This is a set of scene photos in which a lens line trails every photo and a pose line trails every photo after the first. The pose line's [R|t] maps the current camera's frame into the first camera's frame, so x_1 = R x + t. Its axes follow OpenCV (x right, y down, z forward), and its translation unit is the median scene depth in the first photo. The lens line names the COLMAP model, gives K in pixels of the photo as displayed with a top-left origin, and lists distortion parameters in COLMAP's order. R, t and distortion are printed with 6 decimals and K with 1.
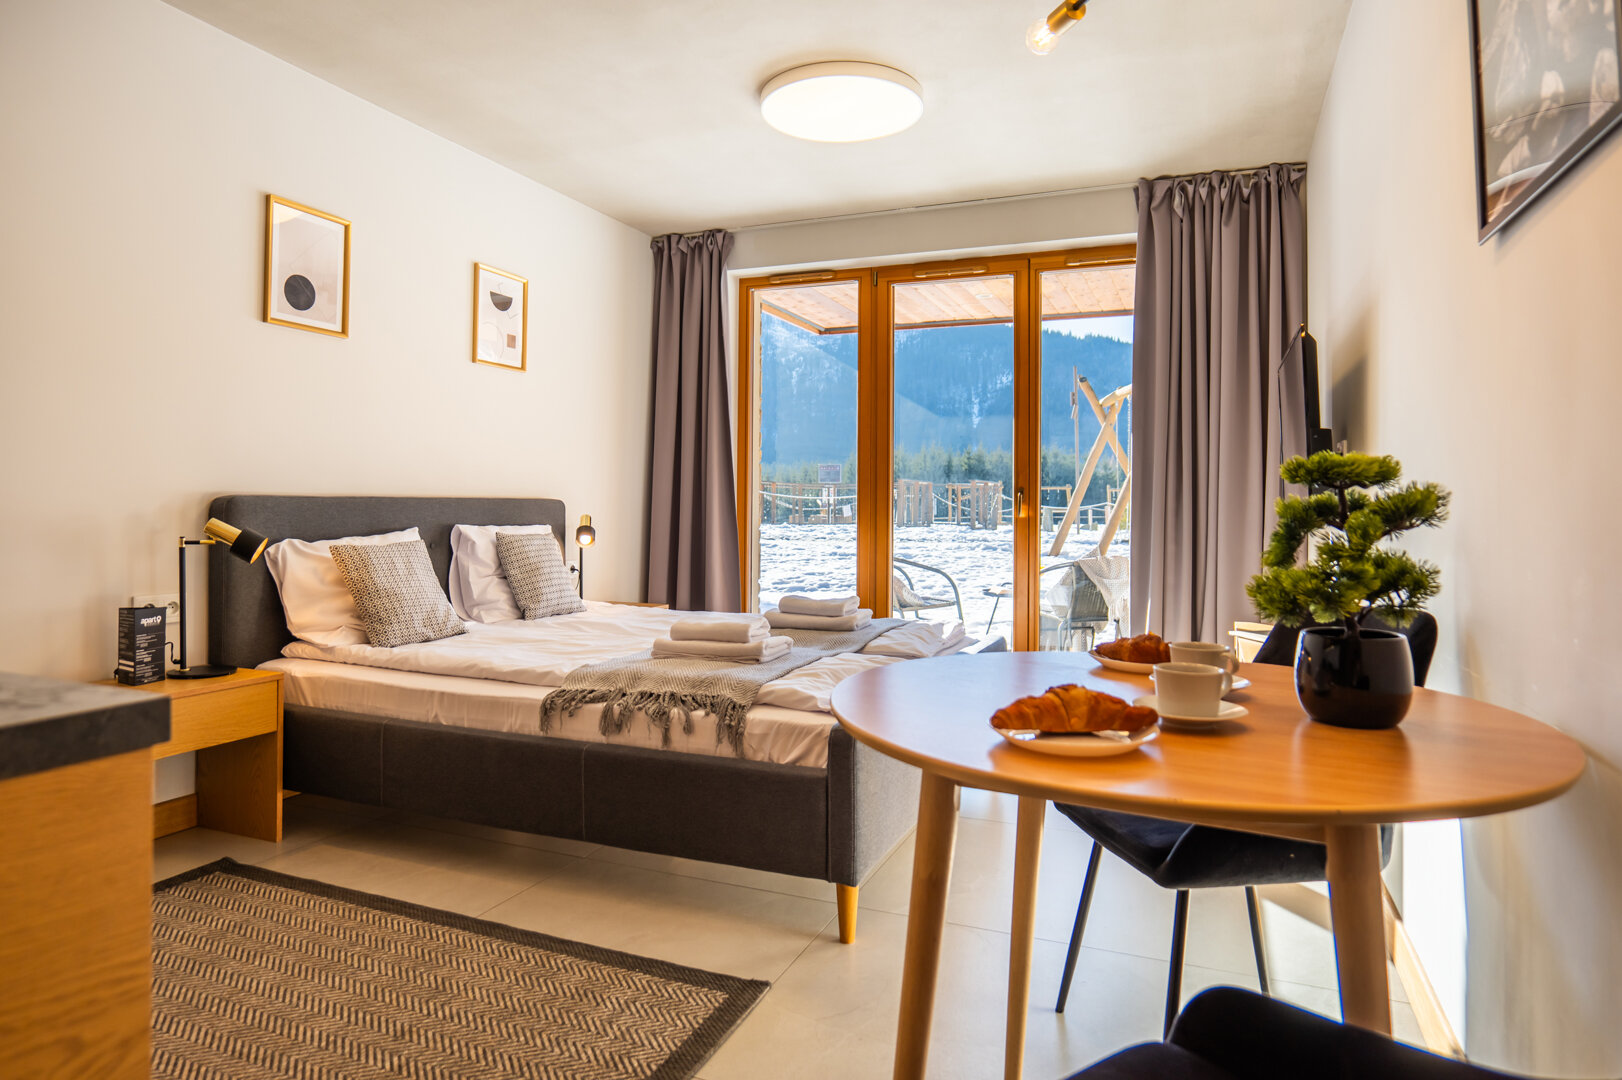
lens RADIAL K [[971.8, 0, 803.5], [0, 971.8, 493.8], [0, 0, 1]] dist [-0.018203, 0.000853]
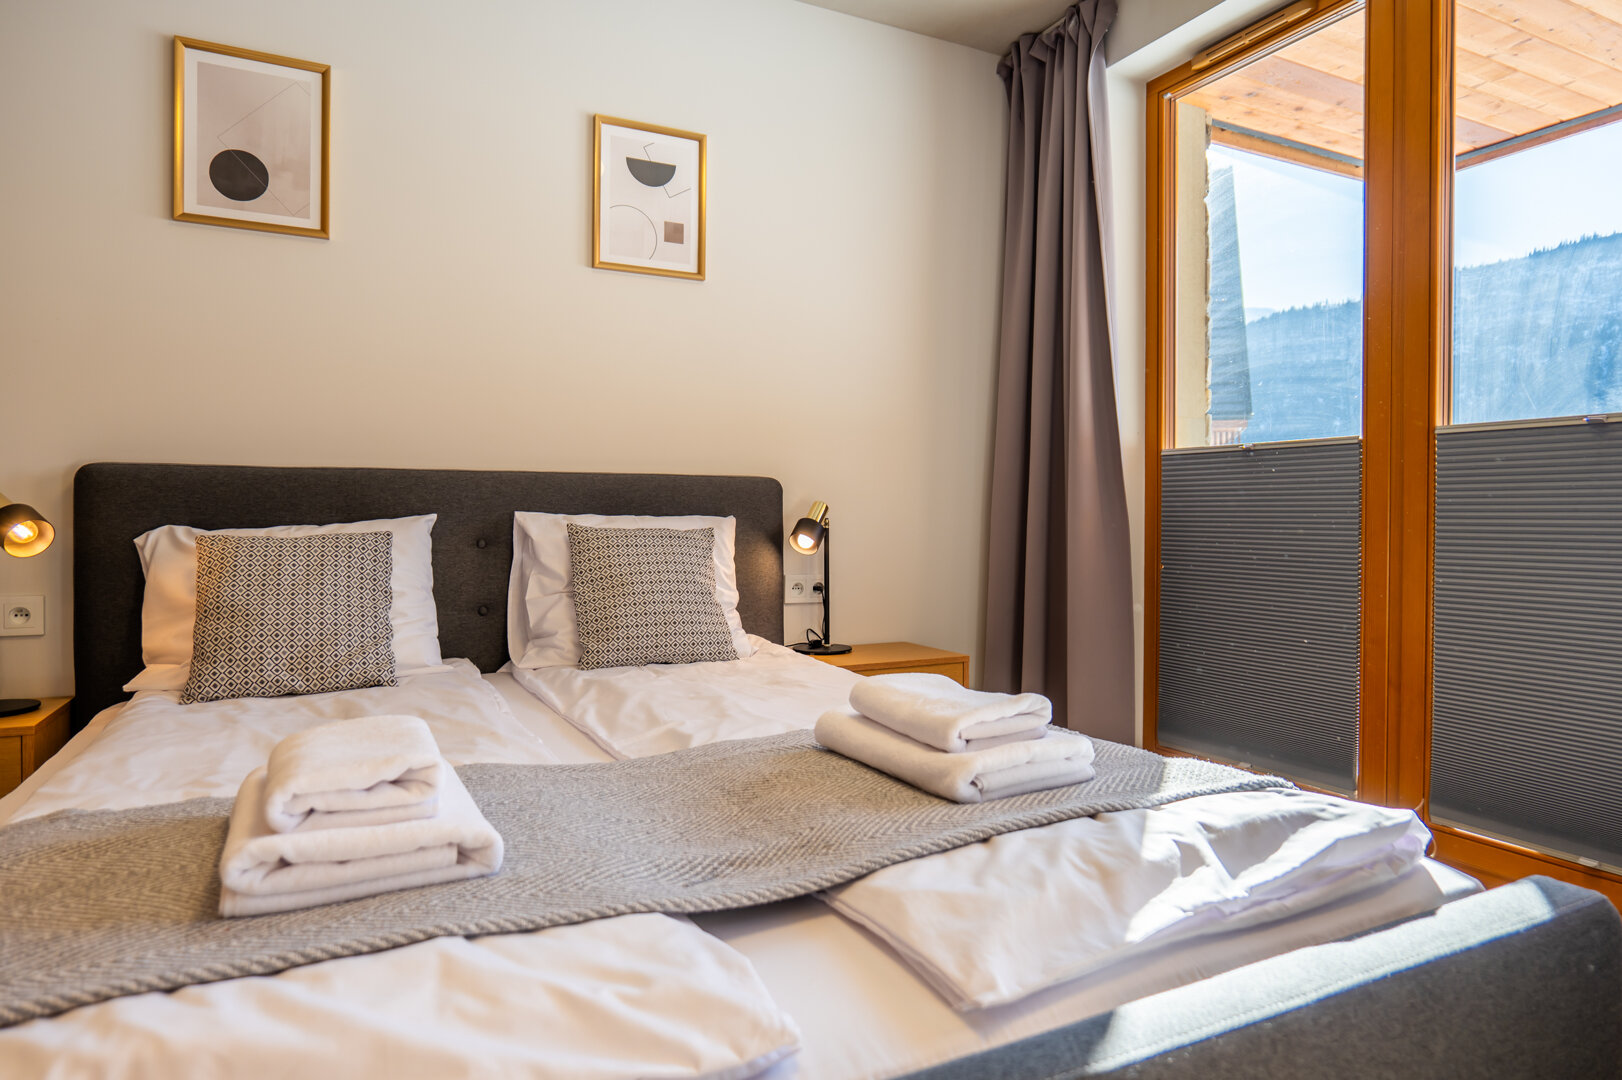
lens RADIAL K [[971.1, 0, 799.7], [0, 971.1, 540.5], [0, 0, 1]] dist [-0.006404, -0.000521]
pose [[0.758212, 0.009969, -0.651932, 0.201795], [0.009435, 0.999611, 0.026258, 0.033718], [0.651940, -0.026060, 0.757823, 0.600275]]
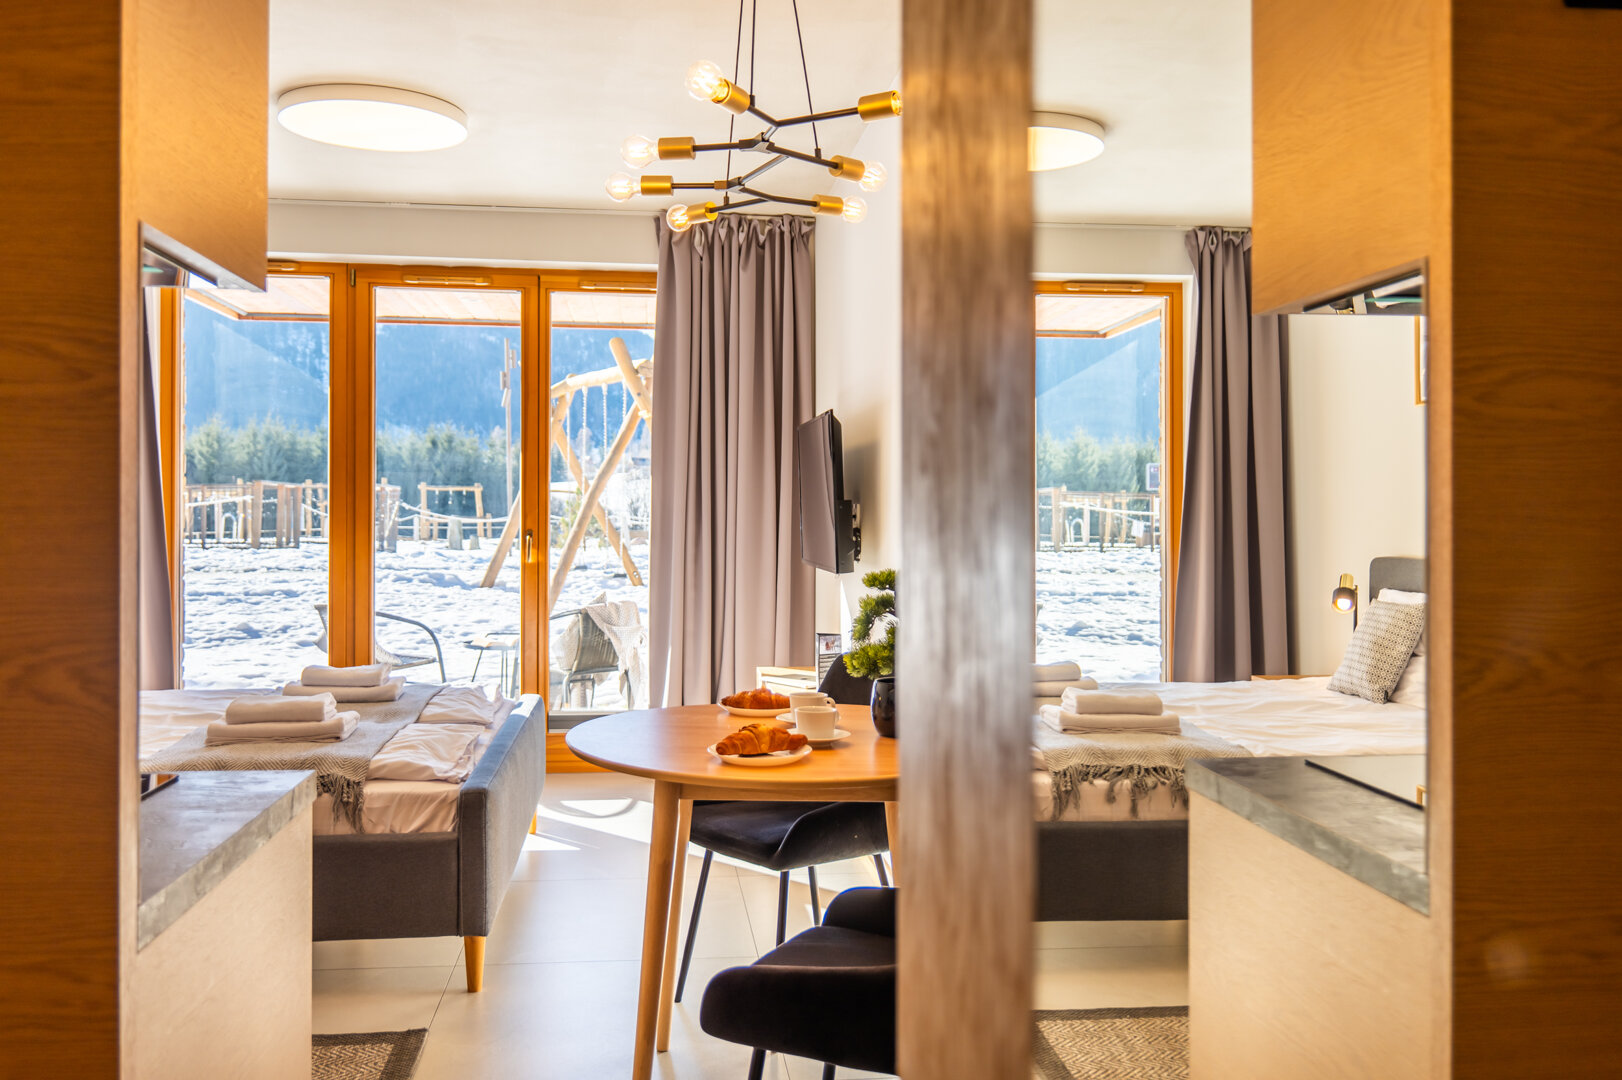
lens RADIAL K [[1393.0, 0, 771.9], [0, 1393.0, 495.3], [0, 0, 1]] dist [0.001982, 0.159300]
pose [[0.881296, 0.002147, 0.472560, -0.219365], [-0.005224, 0.999973, 0.005198, -0.053401], [-0.472536, -0.007050, 0.881283, -0.286552]]
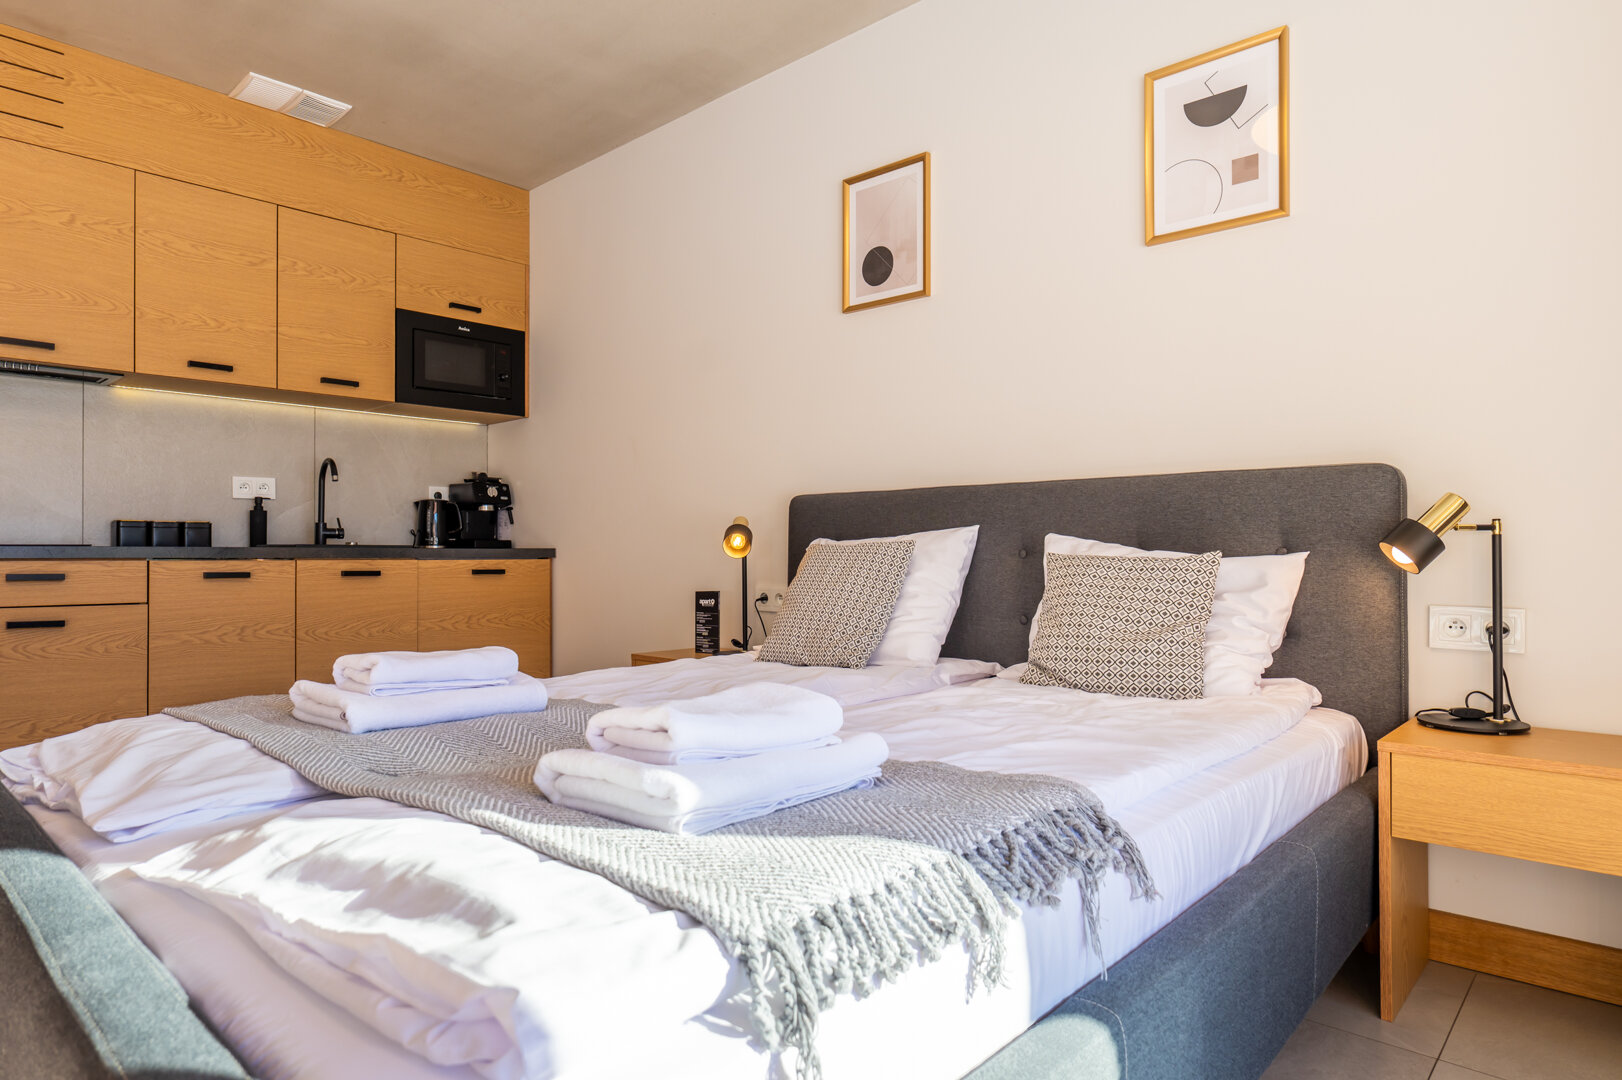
lens RADIAL K [[971.1, 0, 799.7], [0, 971.1, 540.5], [0, 0, 1]] dist [-0.006404, -0.000521]
pose [[-0.352531, -0.016962, -0.935646, 0.284924], [0.007571, 0.999751, -0.020977, 0.053945], [0.935770, -0.014479, -0.352315, 1.029163]]
